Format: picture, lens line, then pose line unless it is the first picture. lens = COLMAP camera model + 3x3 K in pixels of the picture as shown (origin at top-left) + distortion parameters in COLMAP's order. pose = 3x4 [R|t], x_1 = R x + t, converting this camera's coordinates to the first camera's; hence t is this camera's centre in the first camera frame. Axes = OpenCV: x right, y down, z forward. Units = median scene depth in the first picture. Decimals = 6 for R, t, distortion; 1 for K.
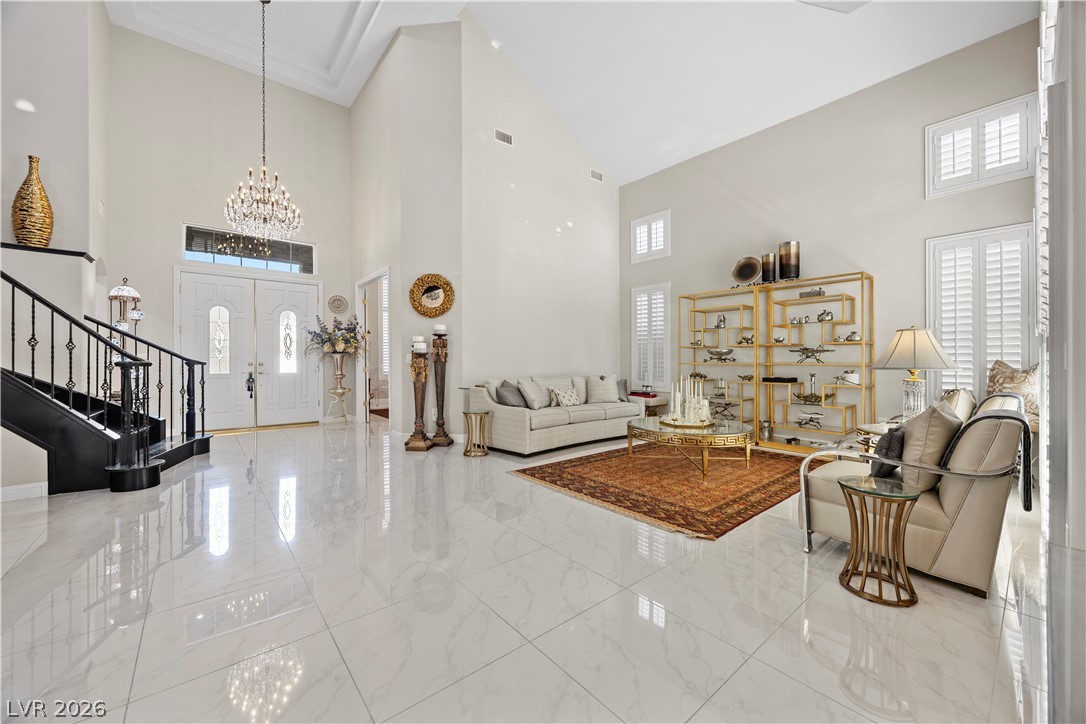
lens RADIAL K [[411.6, 0, 538.4], [0, 411.6, 355.3], [0, 0, 1]] dist [-0.006457, 0.000168]
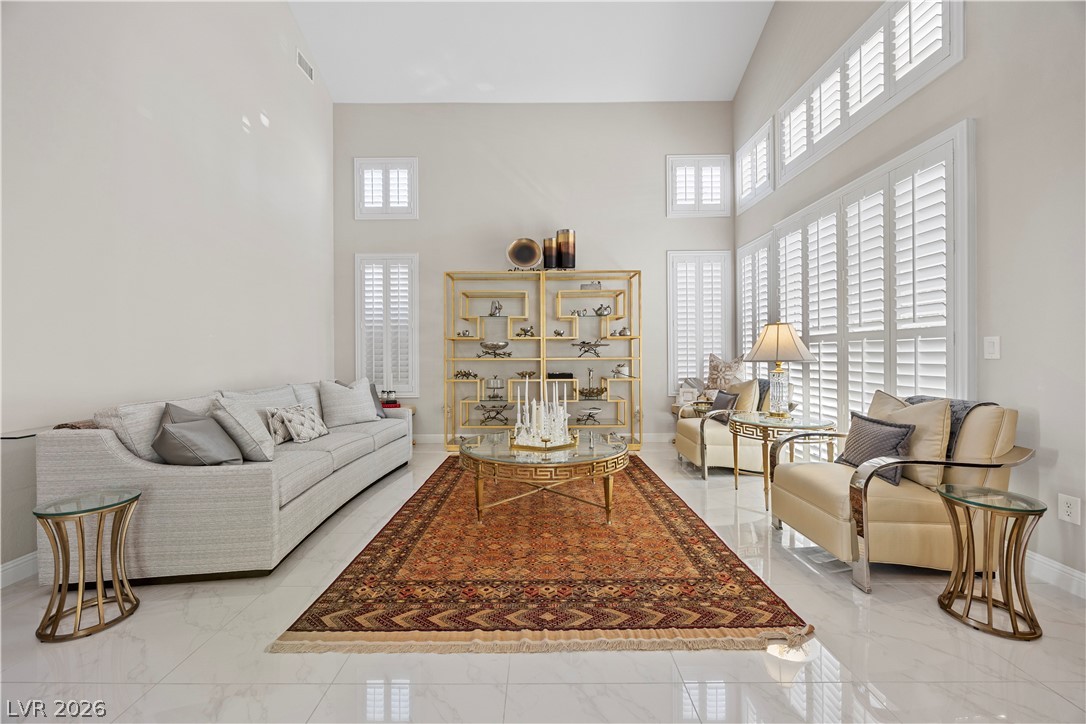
lens RADIAL K [[411.6, 0, 538.4], [0, 411.6, 355.3], [0, 0, 1]] dist [-0.006457, 0.000168]
pose [[0.639611, -0.003470, 0.768691, -0.168544], [-0.002762, 0.999973, 0.006813, 0.007193], [-0.768694, -0.006481, 0.639584, 0.456588]]
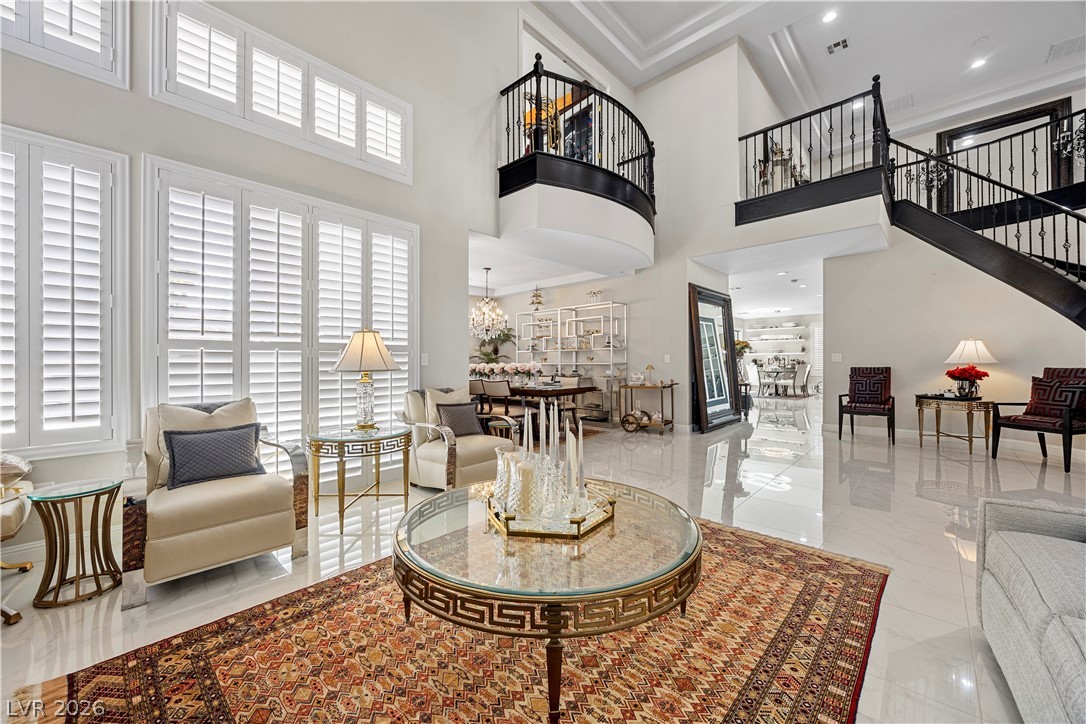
lens RADIAL K [[411.6, 0, 538.4], [0, 411.6, 355.3], [0, 0, 1]] dist [-0.006457, 0.000168]
pose [[-0.992803, 0.004043, -0.119694, 0.354284], [0.006509, 0.999774, -0.020215, 0.011645], [0.119585, -0.020849, -0.992605, 1.191505]]
